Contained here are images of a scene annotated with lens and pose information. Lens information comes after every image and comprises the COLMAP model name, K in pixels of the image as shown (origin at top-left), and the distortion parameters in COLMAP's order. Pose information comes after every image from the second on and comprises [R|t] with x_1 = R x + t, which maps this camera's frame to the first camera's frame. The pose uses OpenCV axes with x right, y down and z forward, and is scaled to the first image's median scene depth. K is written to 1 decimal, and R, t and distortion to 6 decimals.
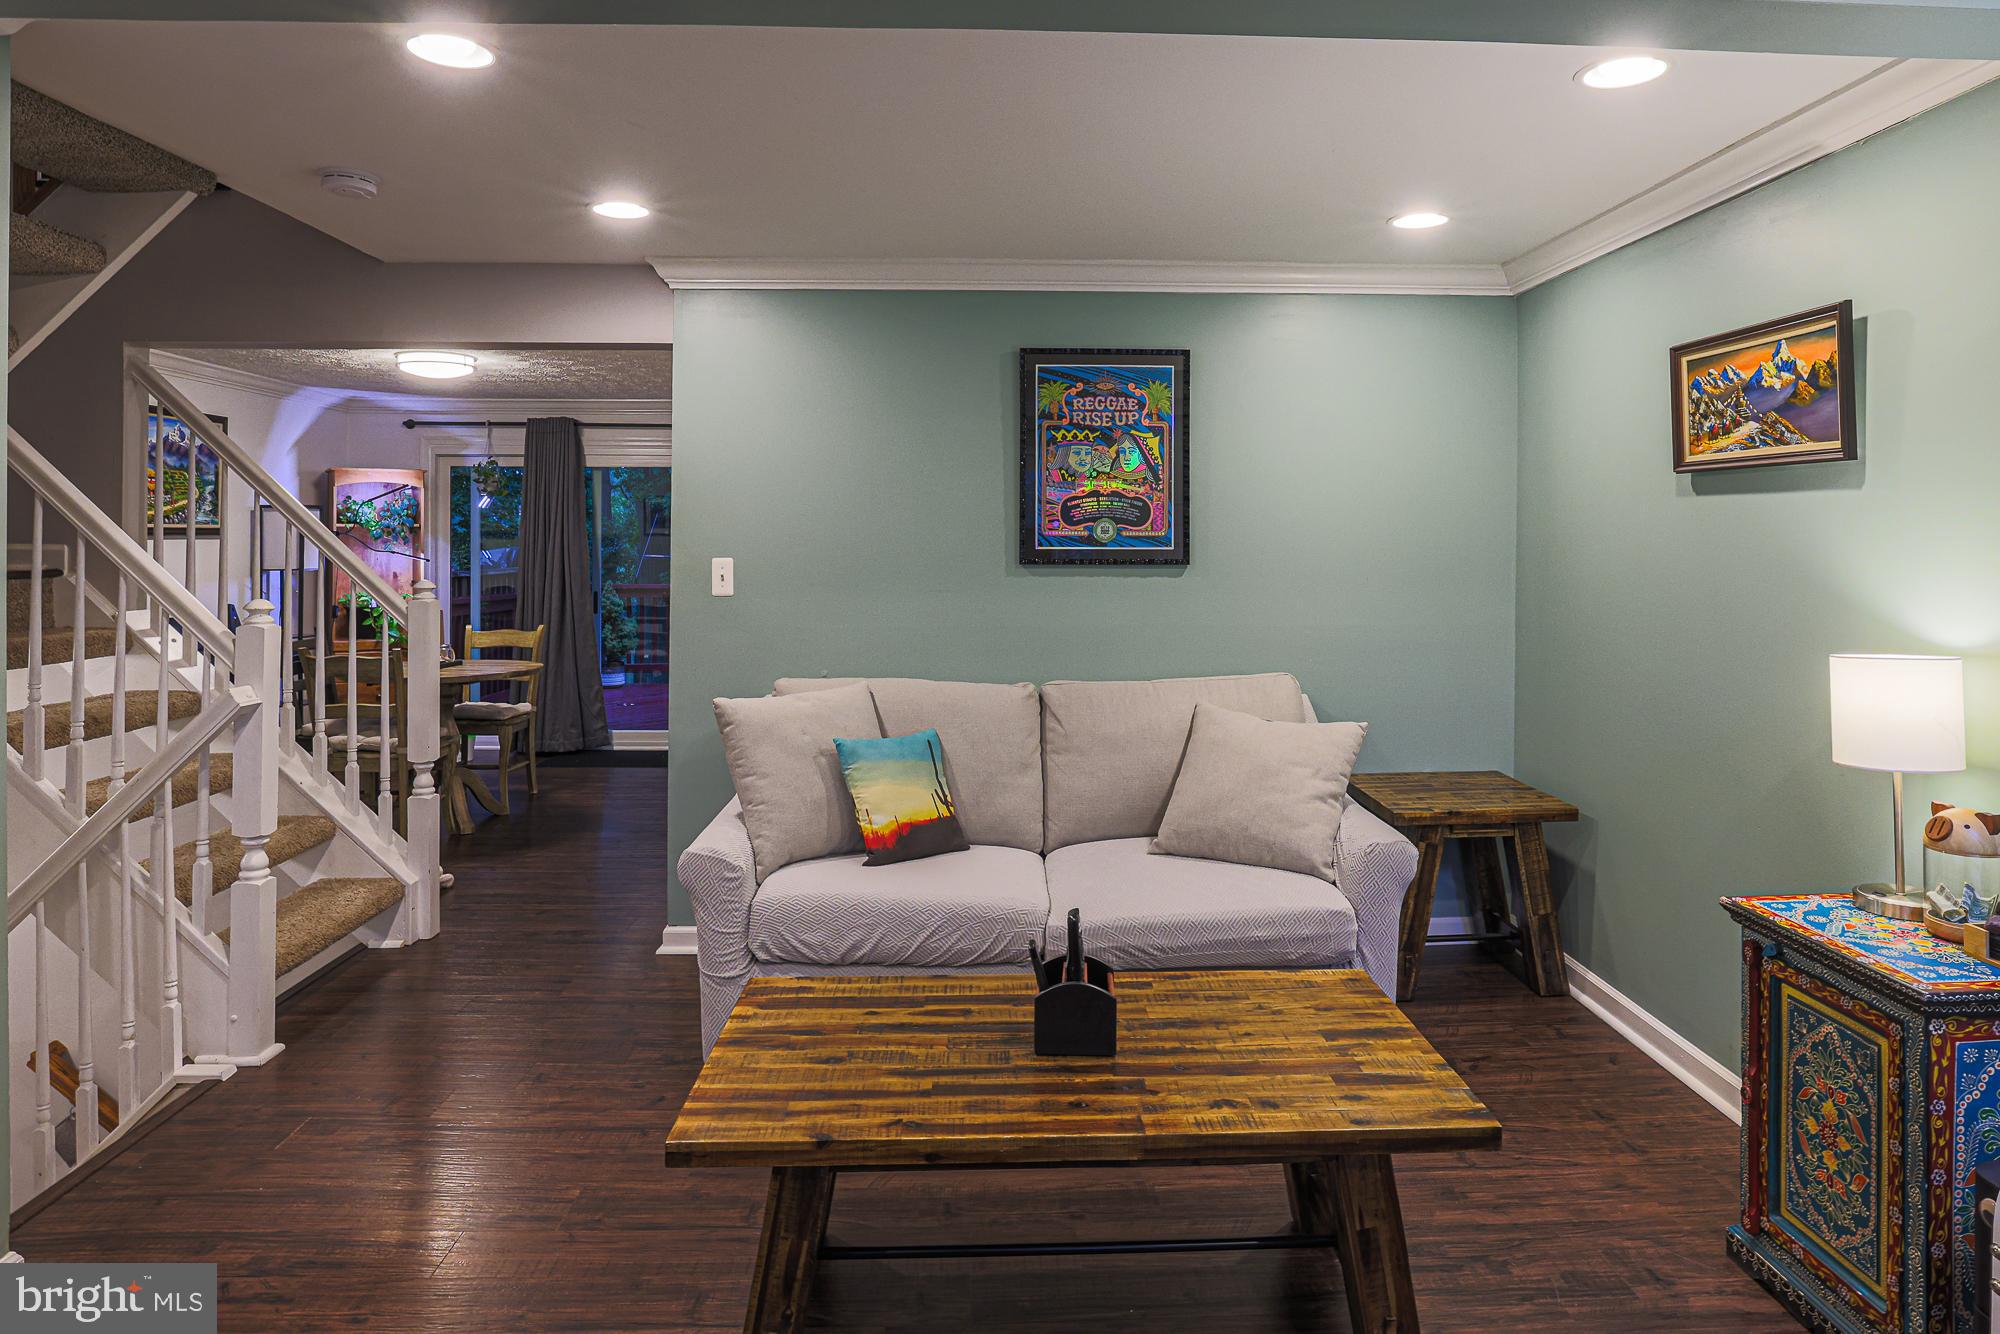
lens RADIAL K [[1172.5, 0, 1026.0], [0, 1172.5, 544.4], [0, 0, 1]] dist [-0.055721, 0.024778]
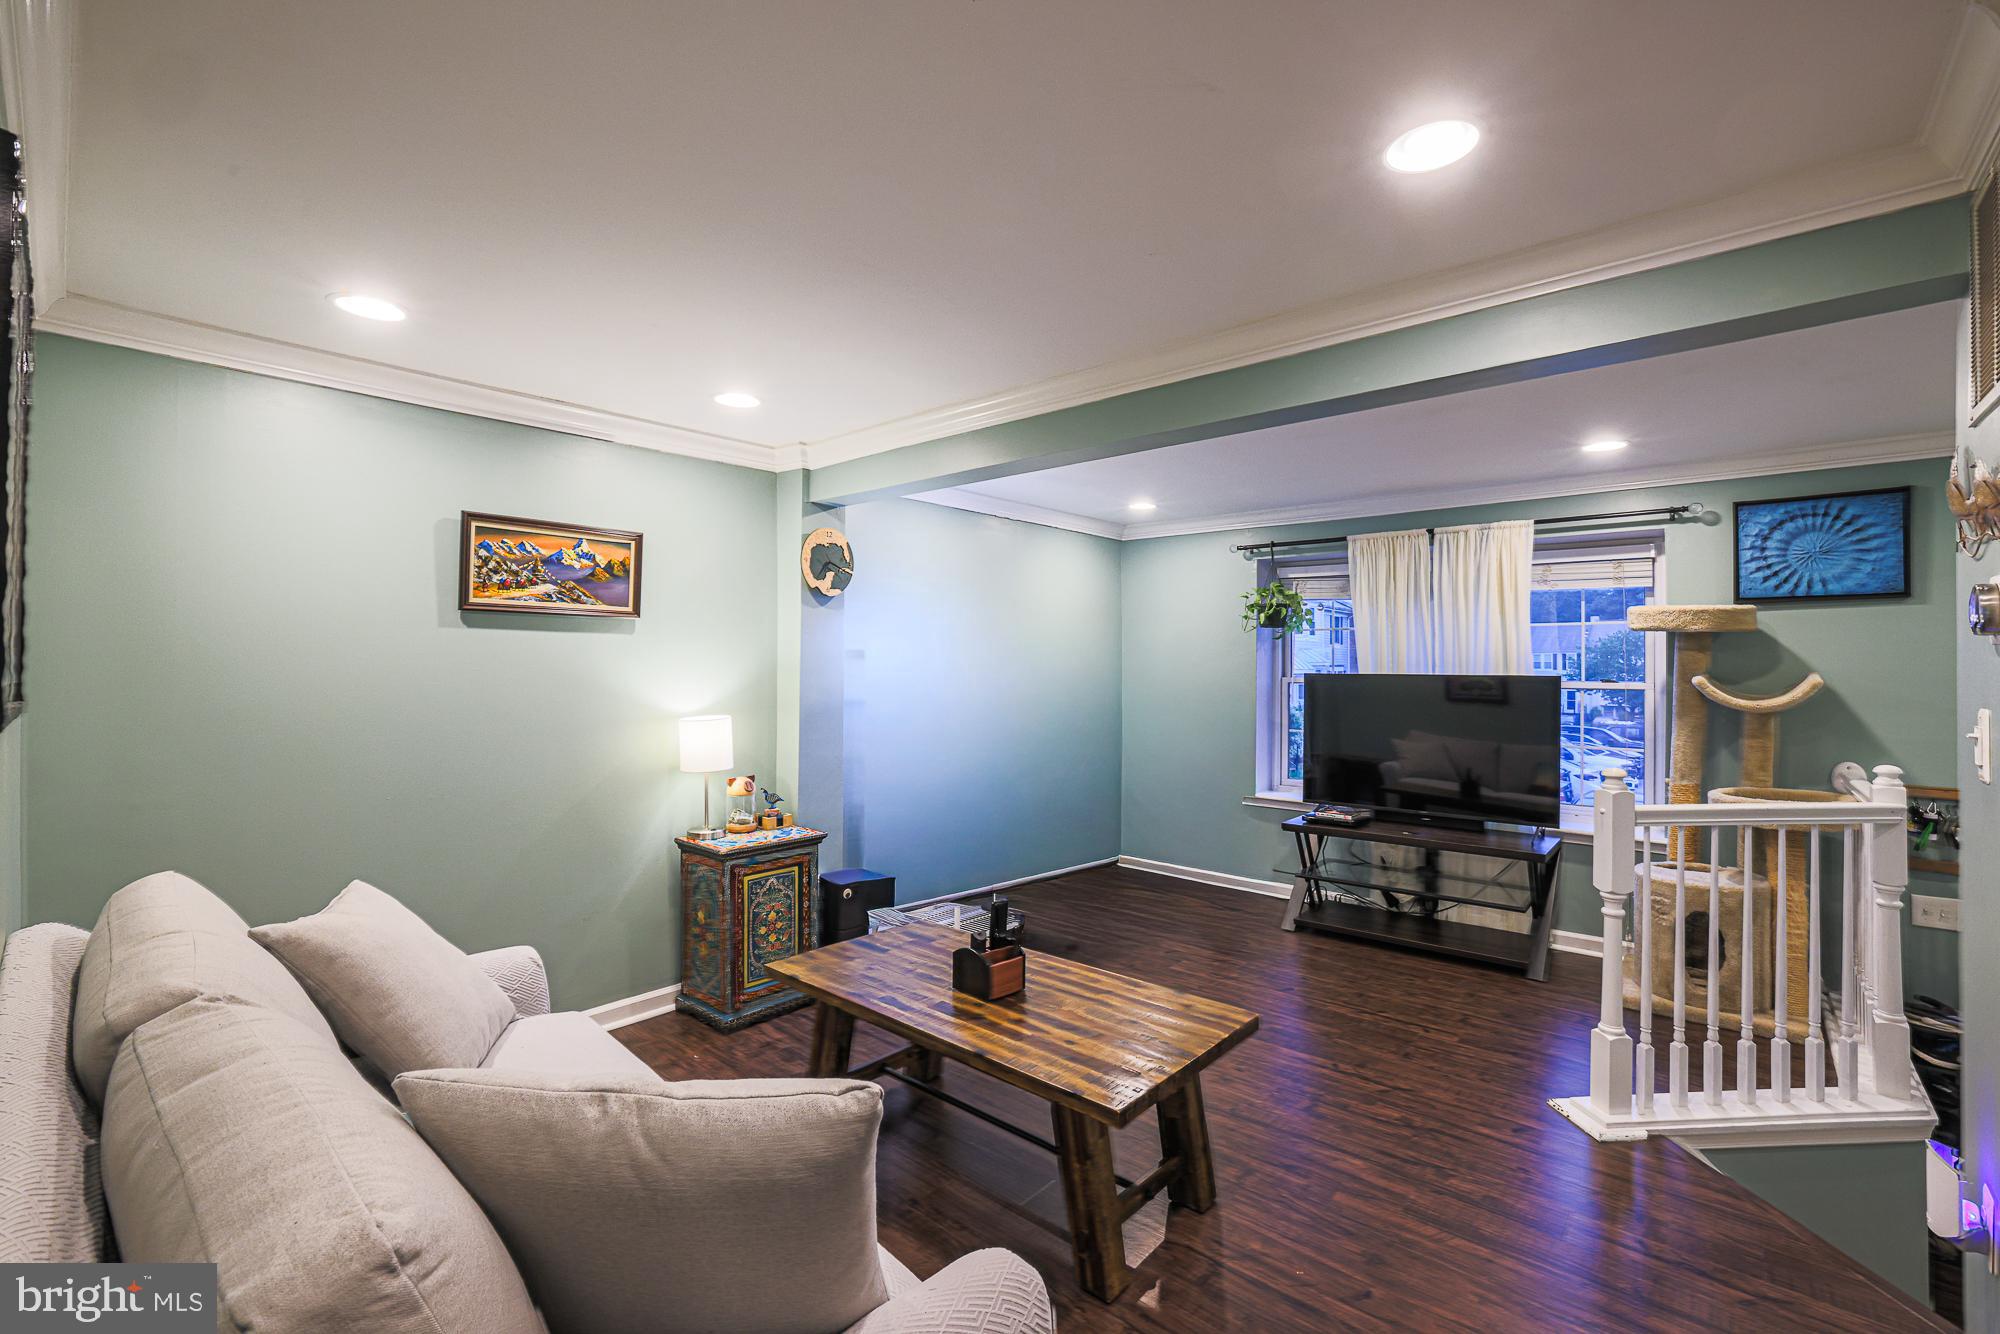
lens RADIAL K [[874.8, 0, 1000.5], [0, 874.8, 661.0], [0, 0, 1]] dist [-0.040301, 0.015201]
pose [[-0.717906, -0.005322, 0.696120, -0.545573], [-0.006068, 0.999981, 0.001387, -0.009102], [-0.696114, -0.003228, -0.717924, 1.286723]]
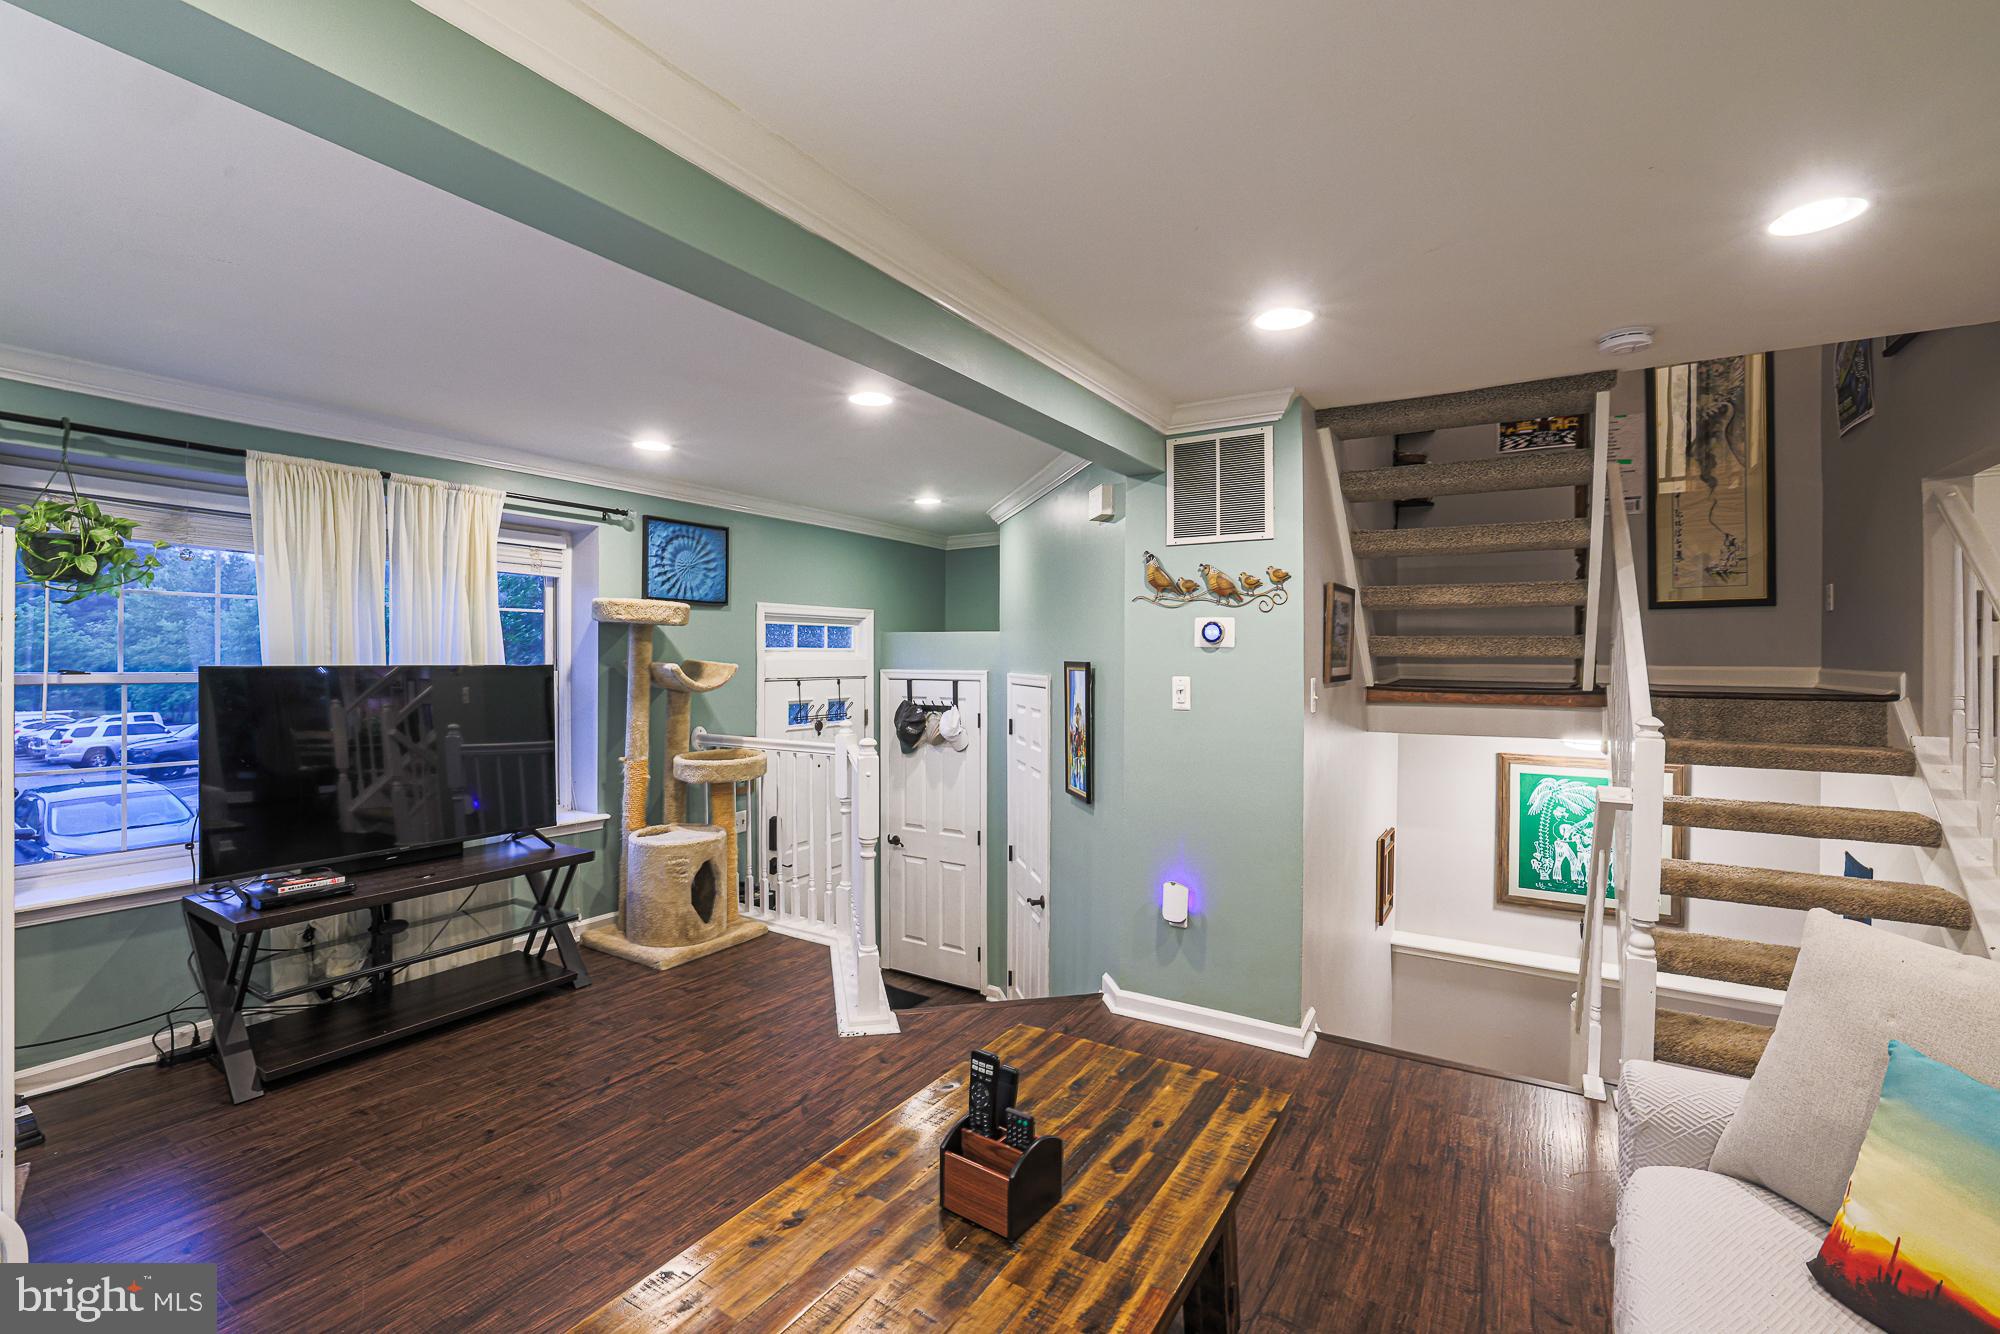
lens RADIAL K [[867.0, 0, 995.4], [0, 867.0, 657.3], [0, 0, 1]] dist [-0.042214, 0.014347]
pose [[-0.569079, -0.006169, -0.822260, 0.427639], [-0.009246, 0.999957, -0.001103, -0.005908], [0.822231, 0.006975, -0.569111, 0.973677]]
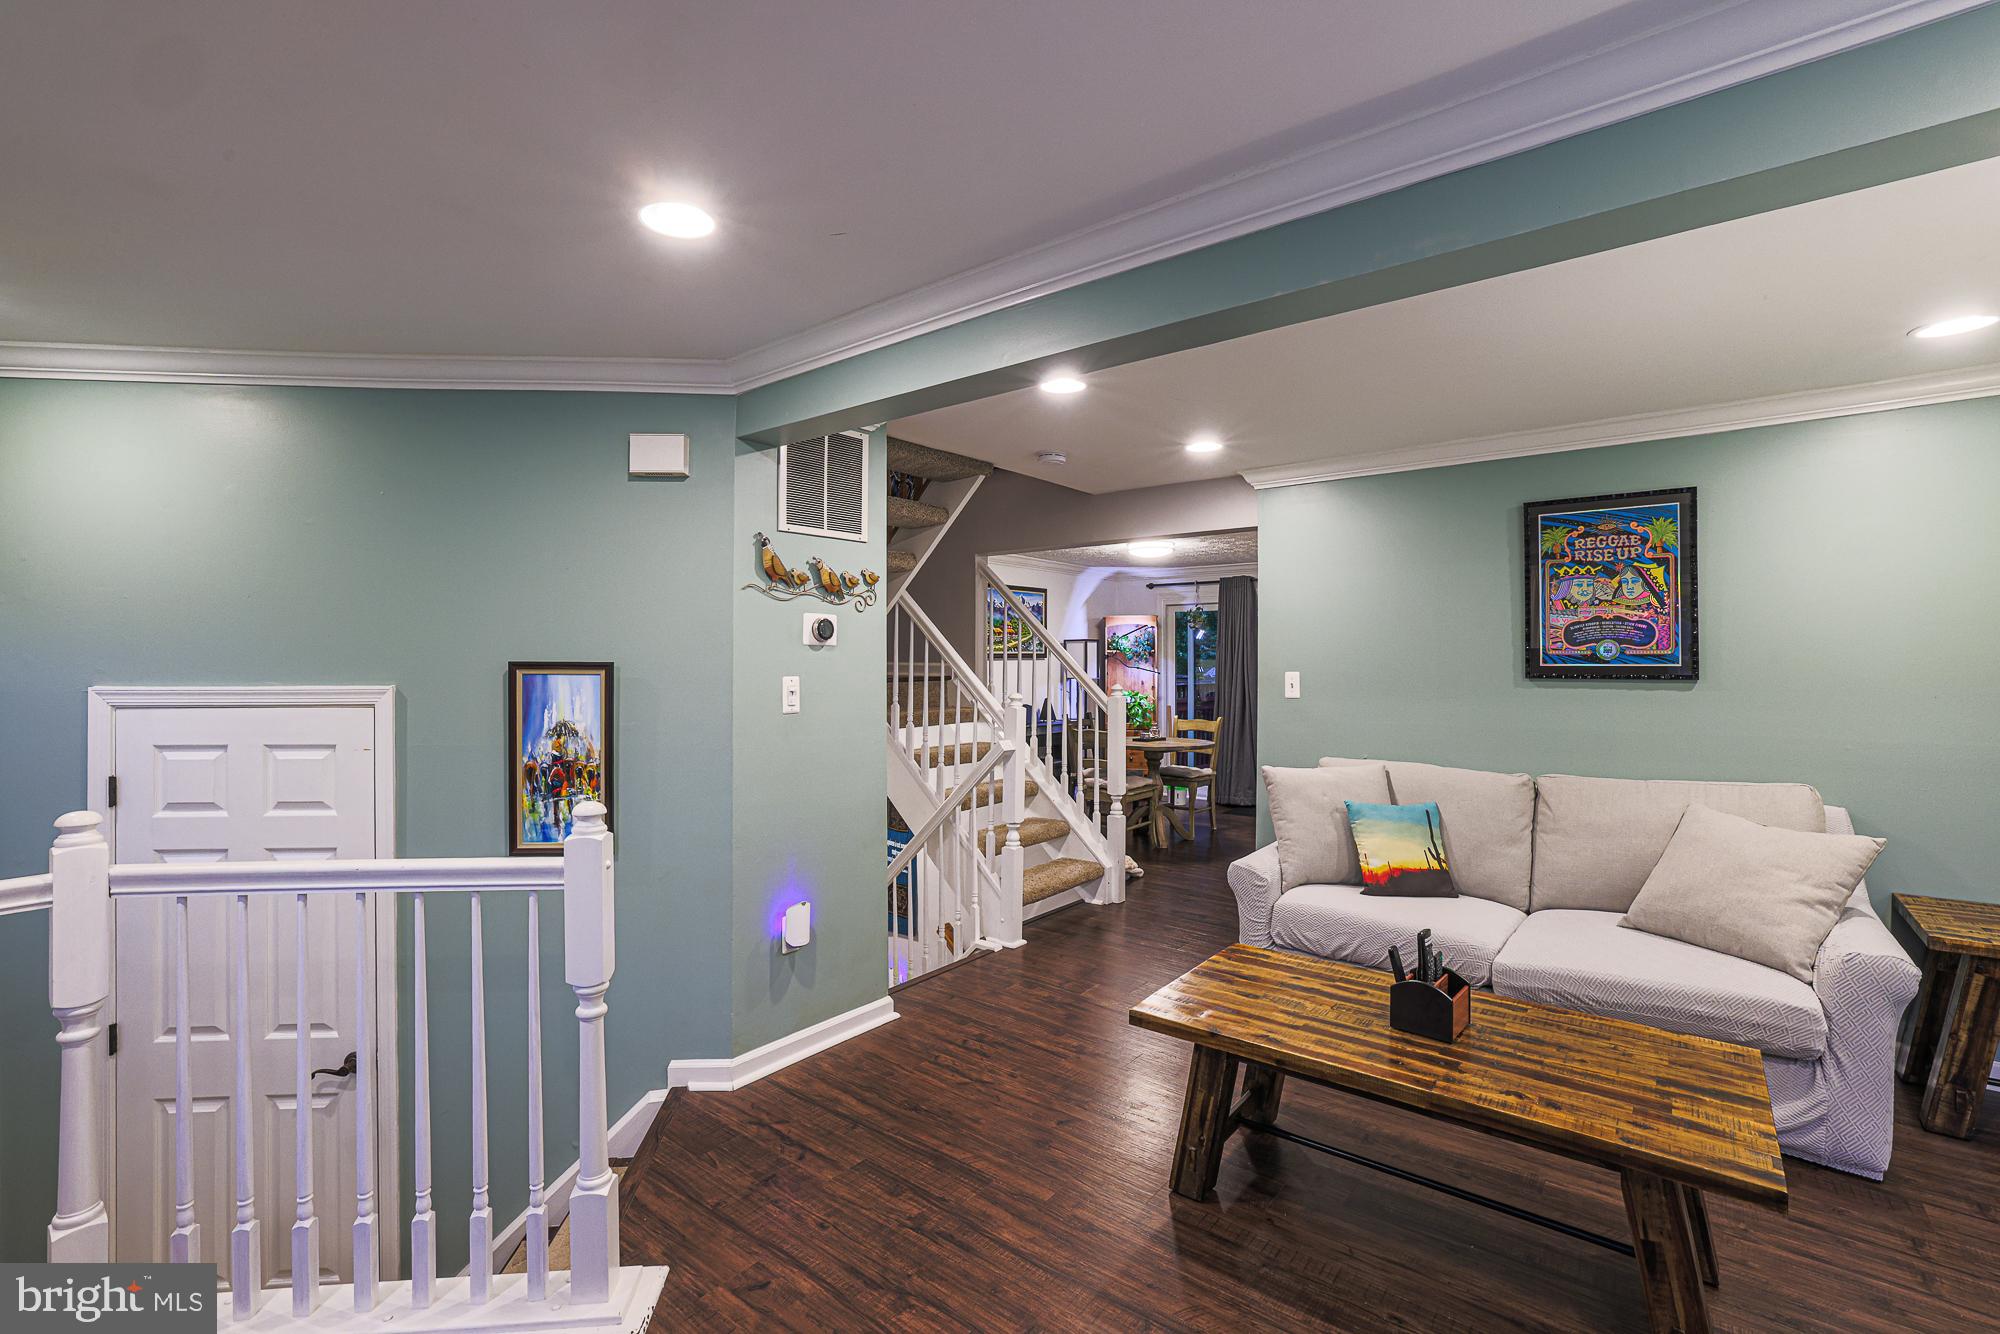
lens RADIAL K [[874.8, 0, 1000.5], [0, 874.8, 661.0], [0, 0, 1]] dist [-0.040301, 0.015201]
pose [[0.753685, -0.003303, -0.657227, 0.231361], [0.002039, 0.999994, -0.002687, 0.000502], [0.657232, 0.000685, 0.753688, -0.062568]]
